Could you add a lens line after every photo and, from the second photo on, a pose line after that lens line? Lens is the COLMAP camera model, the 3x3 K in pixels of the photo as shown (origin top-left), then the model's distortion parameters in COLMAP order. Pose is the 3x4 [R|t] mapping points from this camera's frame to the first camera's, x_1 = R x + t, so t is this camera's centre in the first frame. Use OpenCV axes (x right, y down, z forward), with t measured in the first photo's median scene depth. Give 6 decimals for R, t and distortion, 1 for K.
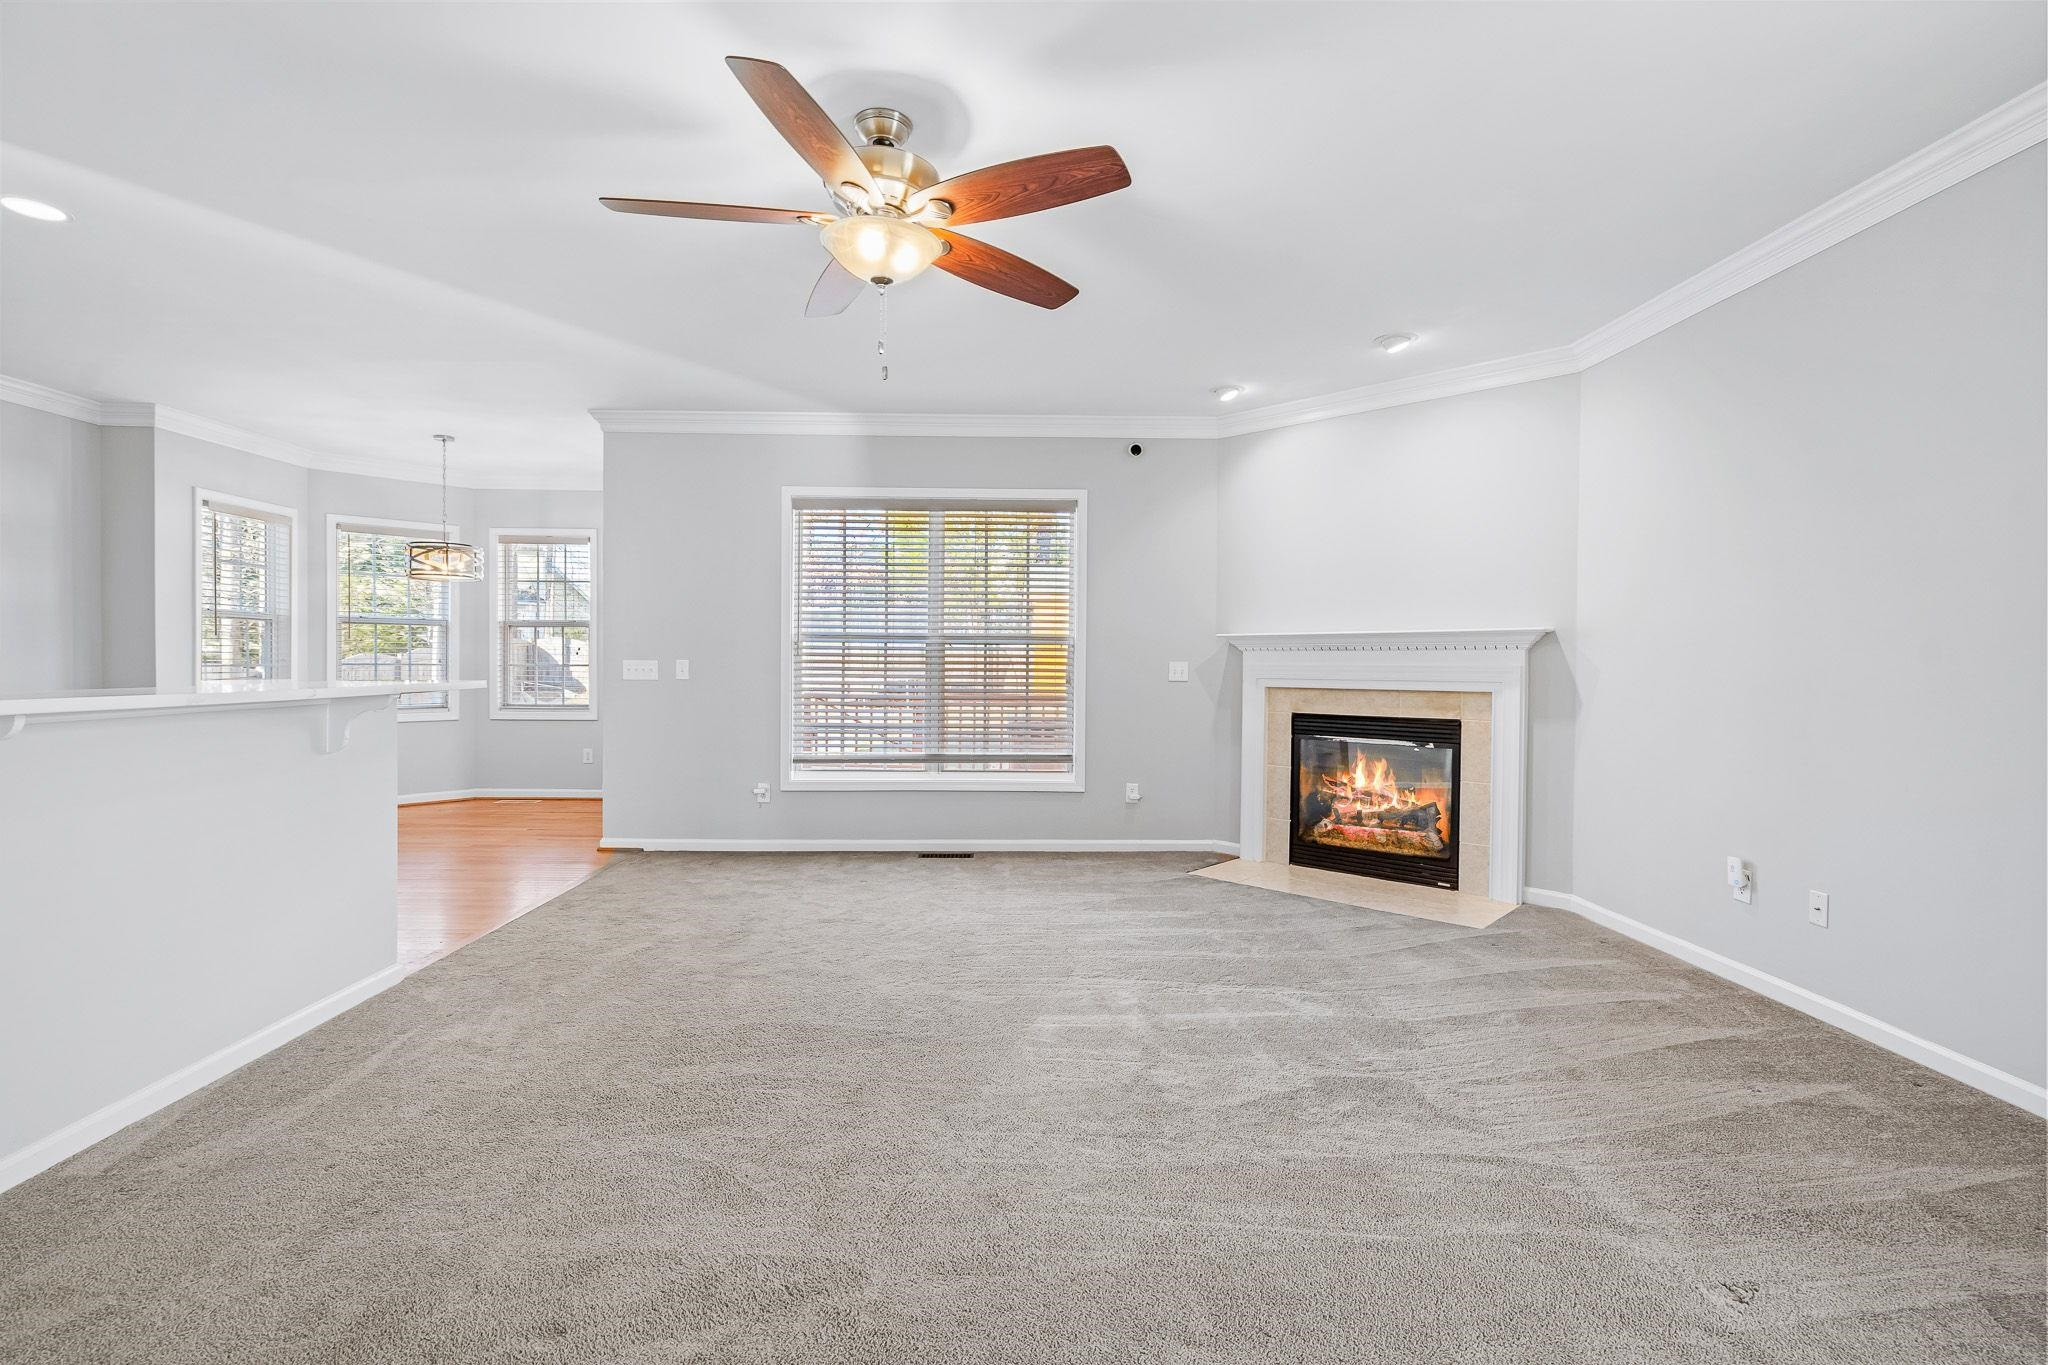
lens RADIAL K [[934.6, 0, 1024.6], [0, 934.6, 688.1], [0, 0, 1]] dist [-0.009470, 0.002293]
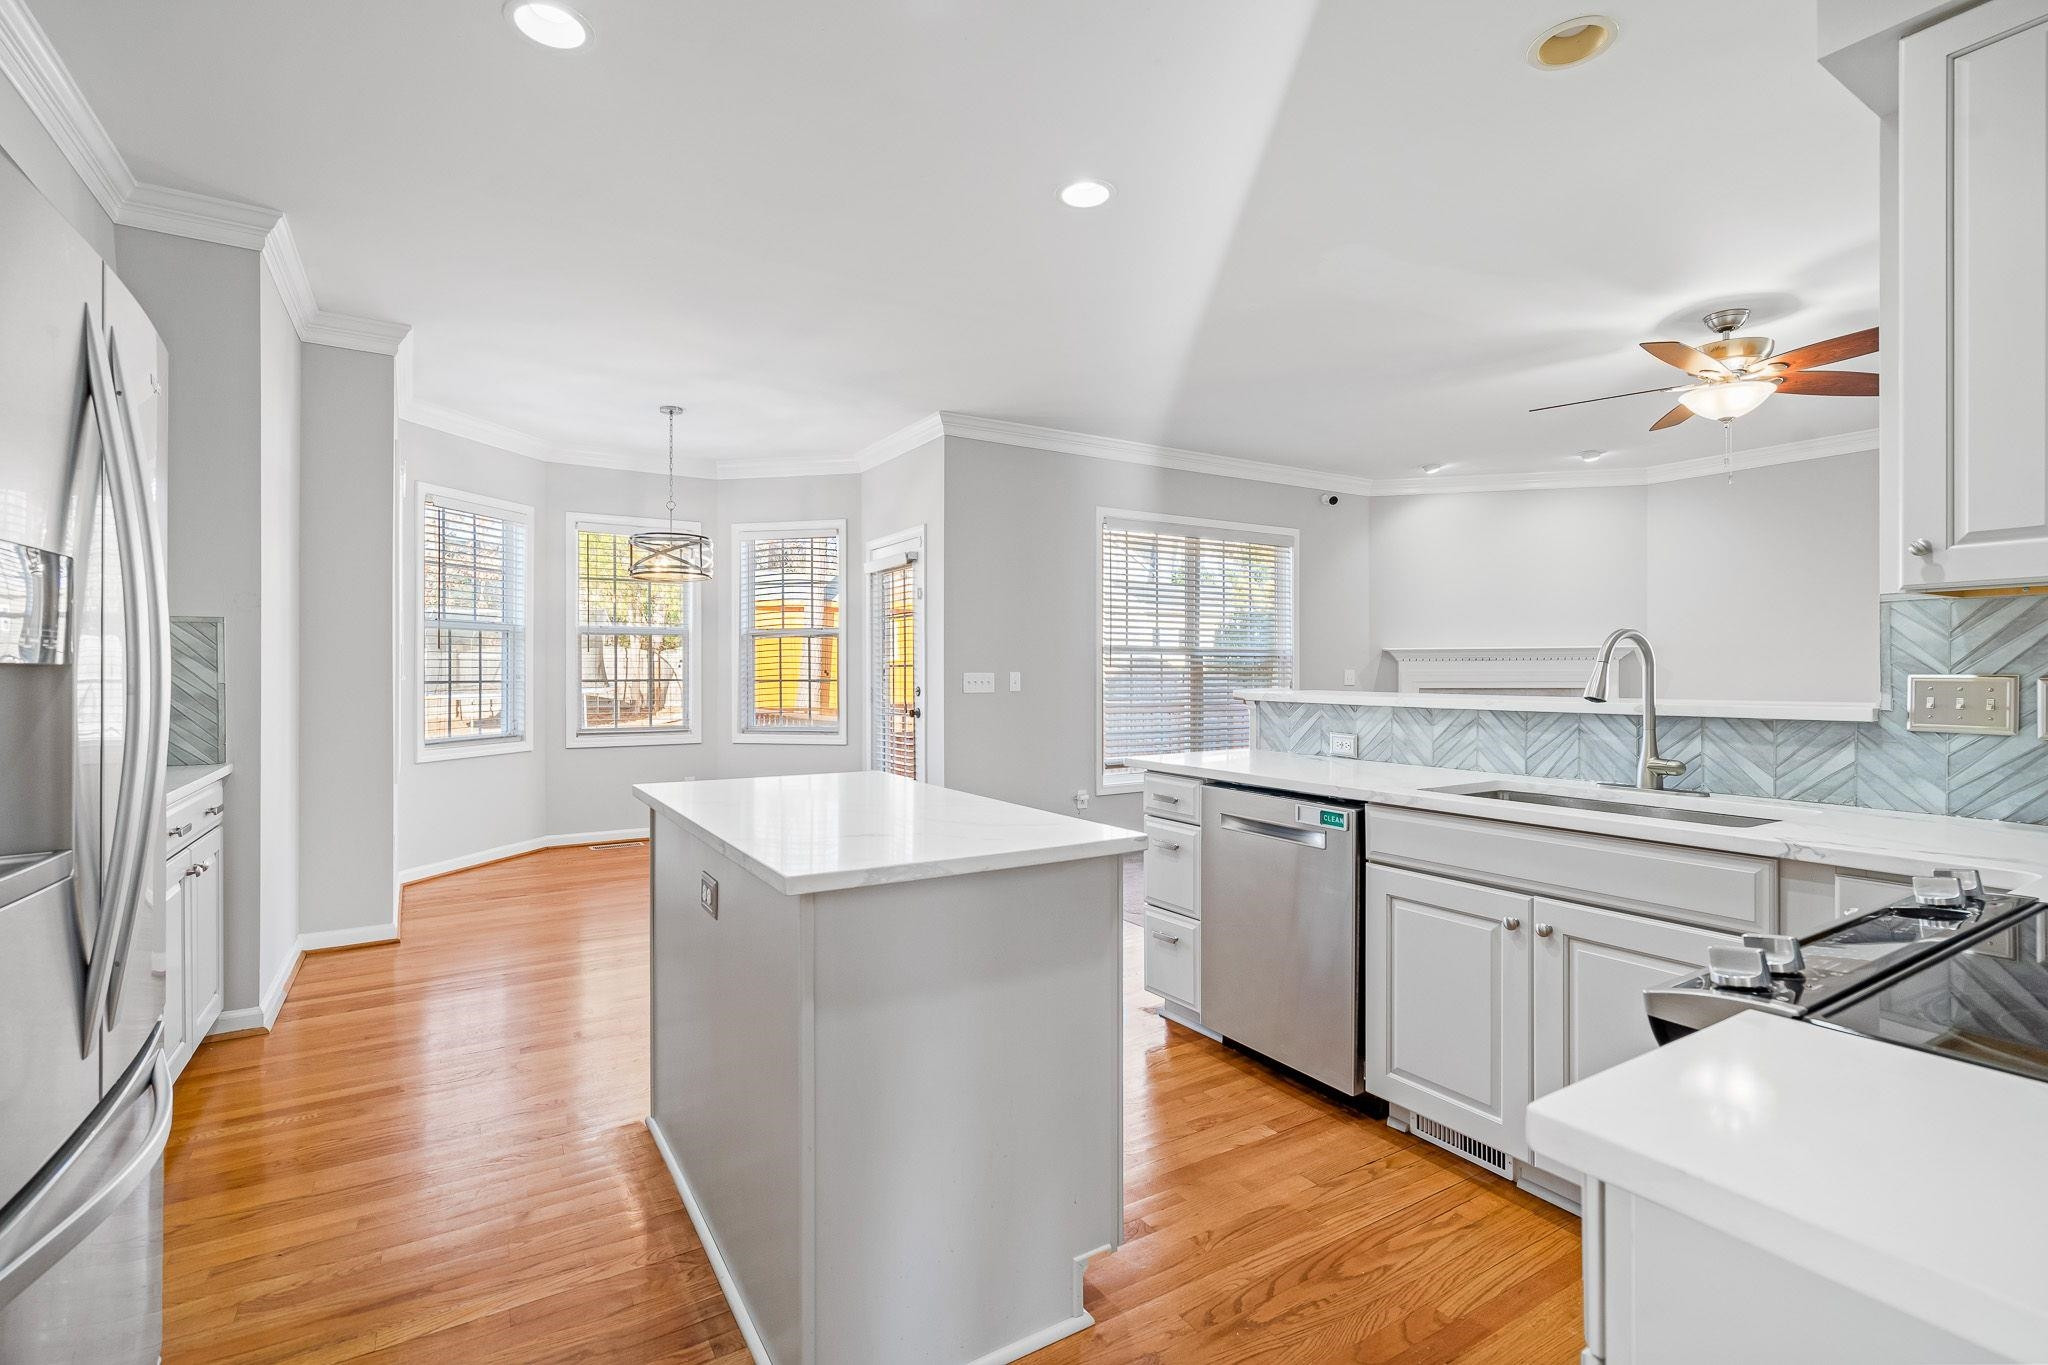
lens RADIAL K [[934.6, 0, 1029.0], [0, 934.6, 667.9], [0, 0, 1]] dist [-0.009470, 0.002293]
pose [[0.862802, -0.007607, 0.505485, -0.888618], [0.023266, 0.999425, -0.024672, -0.009893], [-0.505007, 0.033048, 0.862482, 0.136309]]
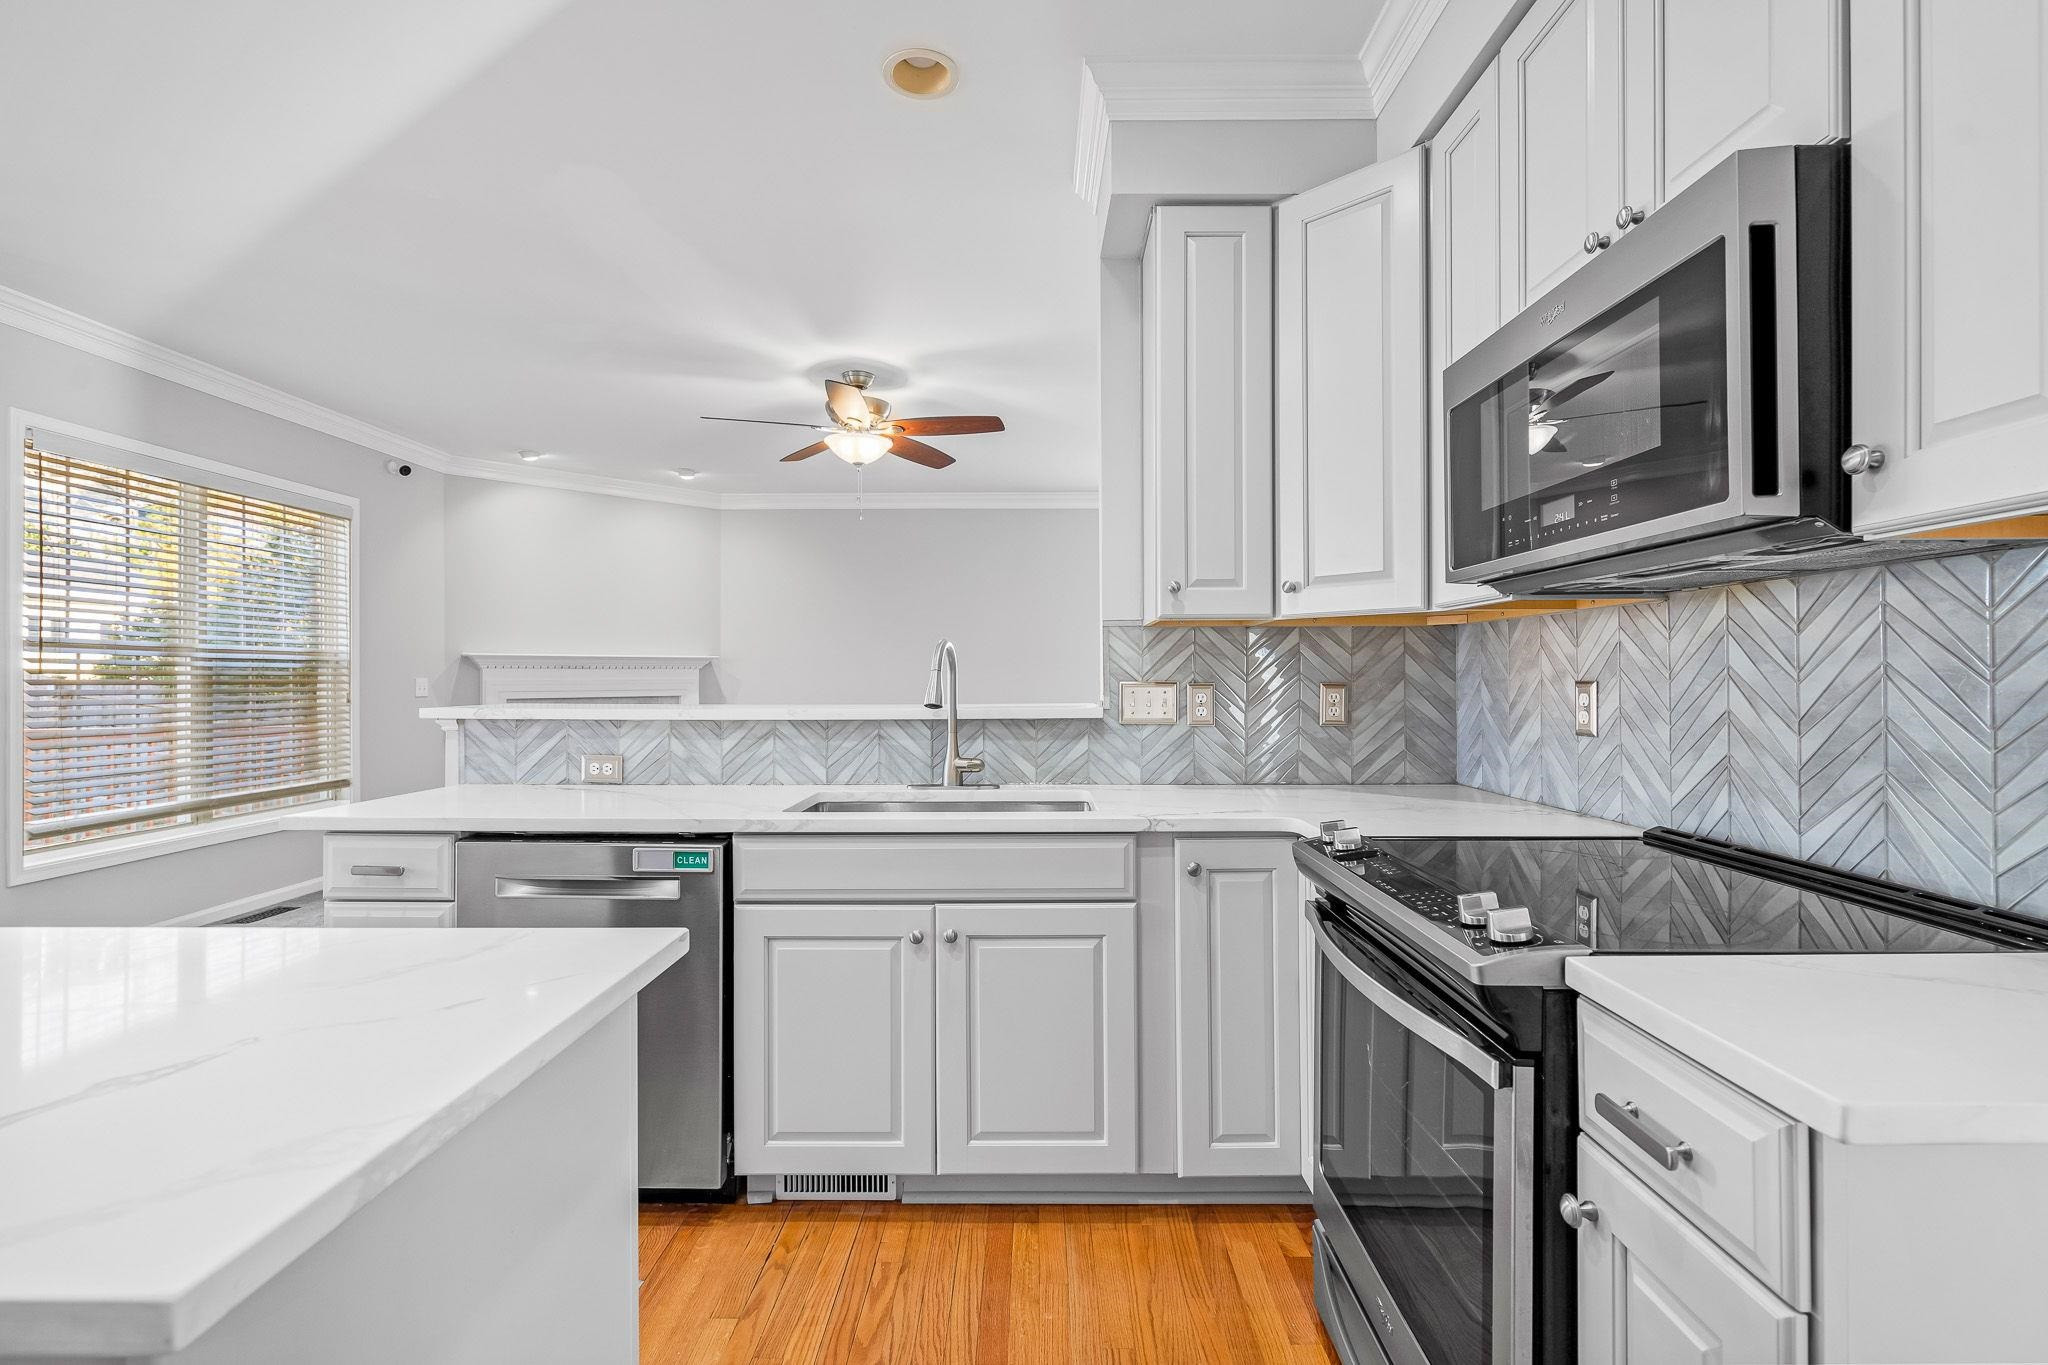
lens RADIAL K [[934.6, 0, 1028.8], [0, 934.6, 676.9], [0, 0, 1]] dist [-0.009470, 0.002293]
pose [[0.033388, -0.005857, 0.999425, -0.896954], [0.030870, 0.999512, 0.004826, -0.014346], [-0.998966, 0.030691, 0.033553, 0.298005]]
